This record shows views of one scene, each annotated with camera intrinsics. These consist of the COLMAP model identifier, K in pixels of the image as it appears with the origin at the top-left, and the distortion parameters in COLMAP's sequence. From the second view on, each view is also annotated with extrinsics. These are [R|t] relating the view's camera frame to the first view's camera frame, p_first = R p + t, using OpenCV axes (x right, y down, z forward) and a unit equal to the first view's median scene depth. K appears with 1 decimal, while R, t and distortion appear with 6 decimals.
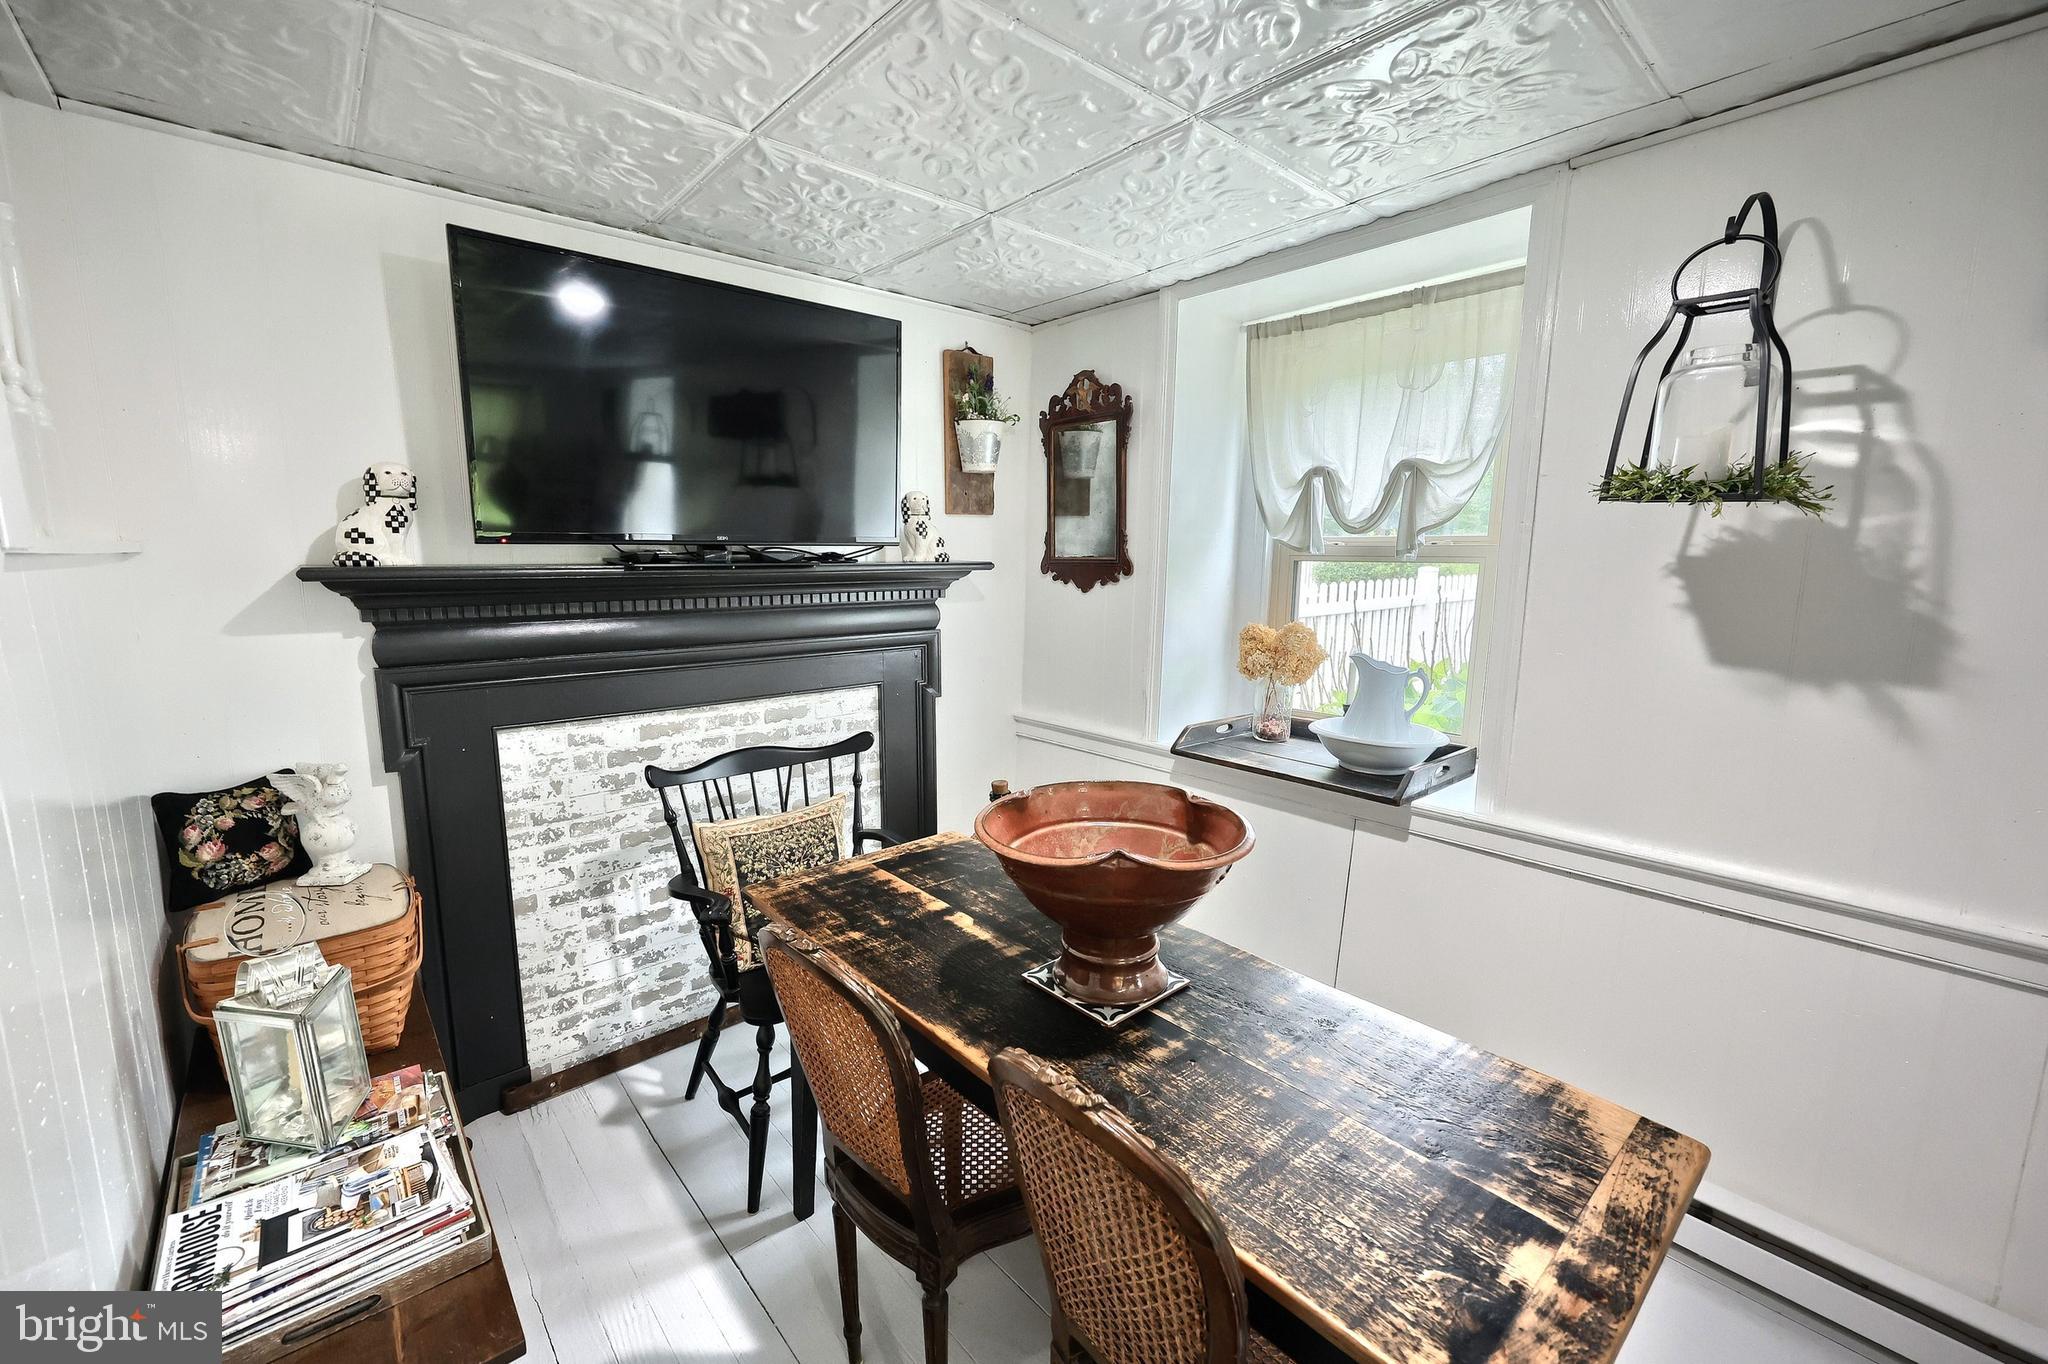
lens RADIAL K [[833.6, 0, 1031.9], [0, 833.6, 691.6], [0, 0, 1]] dist [-0.004180, 0.000175]
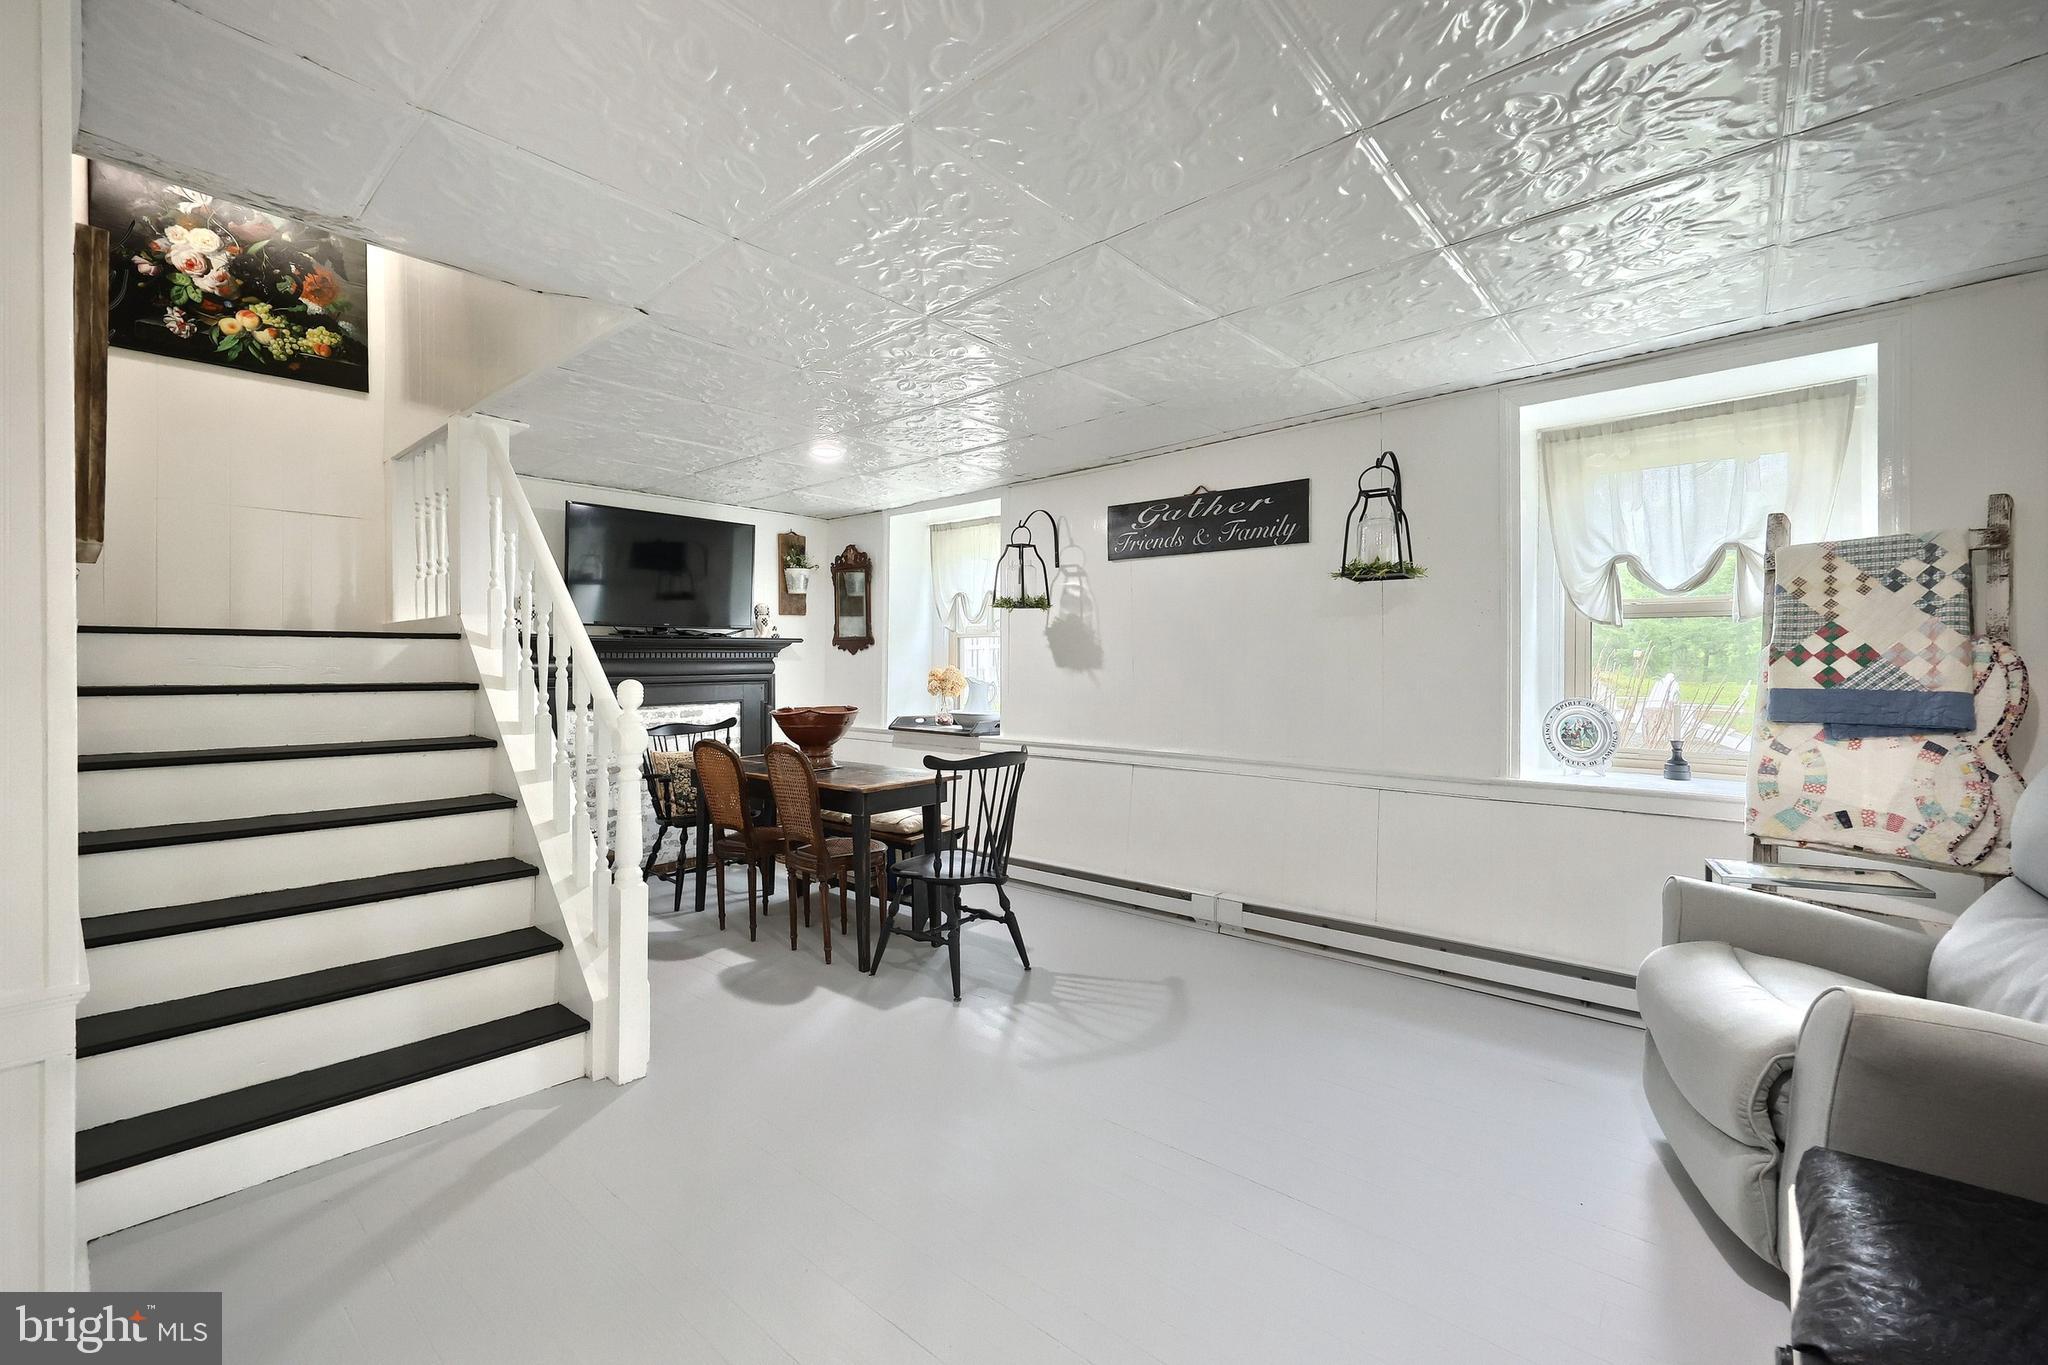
lens RADIAL K [[833.6, 0, 1021.1], [0, 833.6, 666.4], [0, 0, 1]] dist [-0.004180, 0.000175]
pose [[0.991369, -0.008157, 0.130844, 0.205136], [0.028512, 0.987588, -0.154459, 0.225763], [-0.127960, 0.156857, 0.979297, -0.972832]]
